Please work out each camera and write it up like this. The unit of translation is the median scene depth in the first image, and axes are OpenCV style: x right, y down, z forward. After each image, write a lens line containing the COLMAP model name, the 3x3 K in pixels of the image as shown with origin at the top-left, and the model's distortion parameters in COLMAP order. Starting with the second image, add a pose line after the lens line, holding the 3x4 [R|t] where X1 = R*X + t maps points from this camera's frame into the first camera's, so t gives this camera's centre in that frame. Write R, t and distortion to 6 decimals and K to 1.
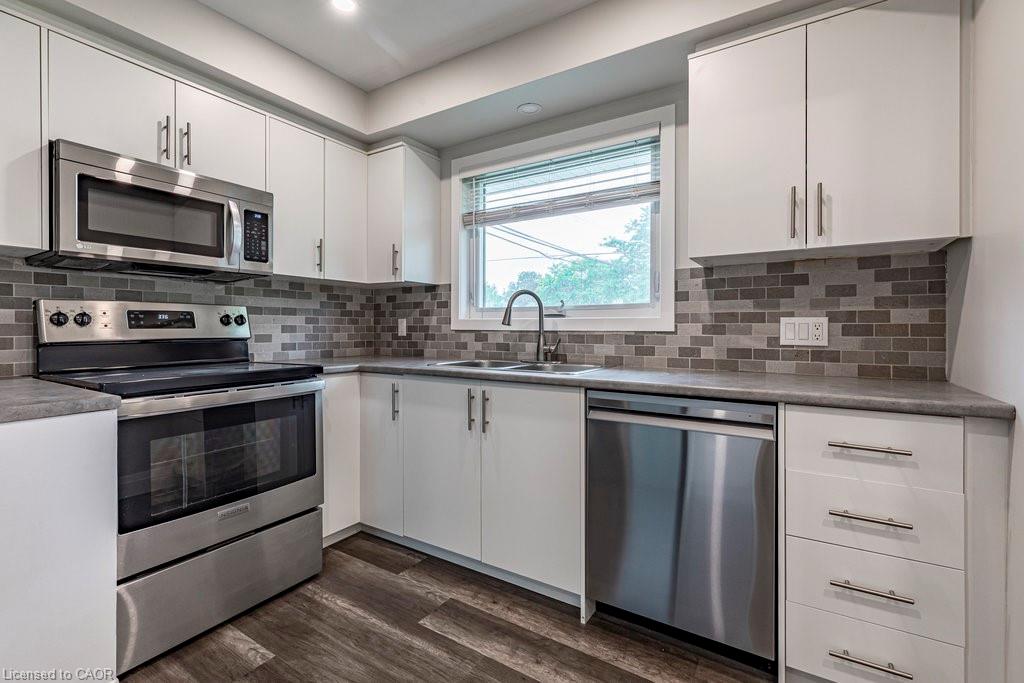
lens RADIAL K [[467.9, 0, 509.9], [0, 467.9, 336.0], [0, 0, 1]] dist [0.004517, -0.000873]
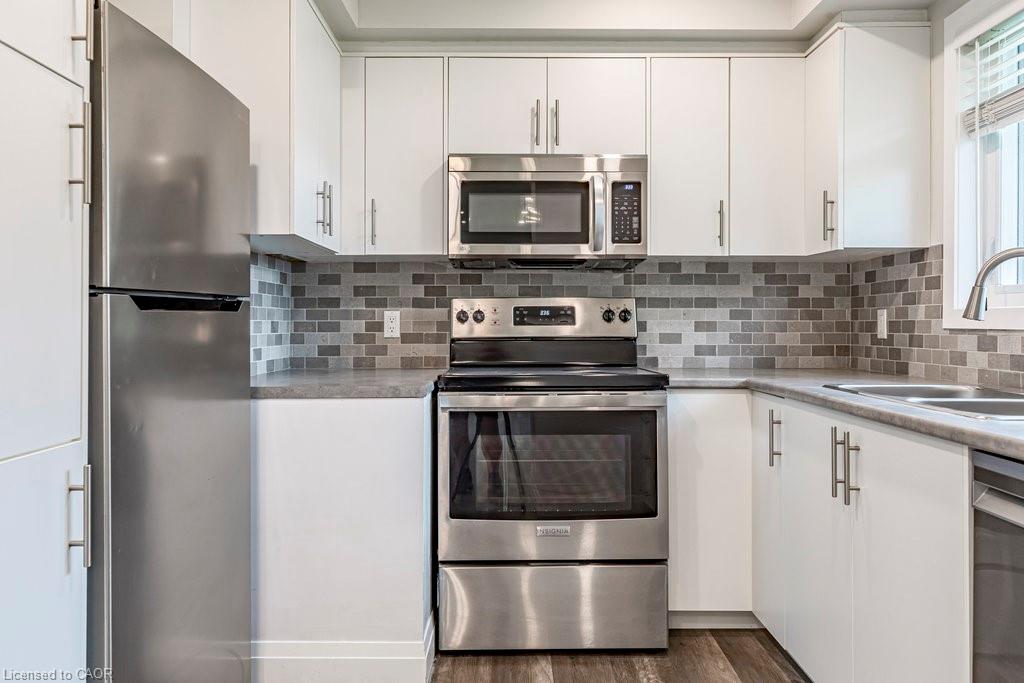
lens RADIAL K [[761.9, 0, 512.0], [0, 761.9, 334.7], [0, 0, 1]] dist [0.001361, 0.018591]
pose [[0.534438, 0.011356, -0.845131, 0.453313], [-0.015231, 0.999877, 0.003804, -0.002022], [0.845070, 0.010839, 0.534545, 0.120776]]
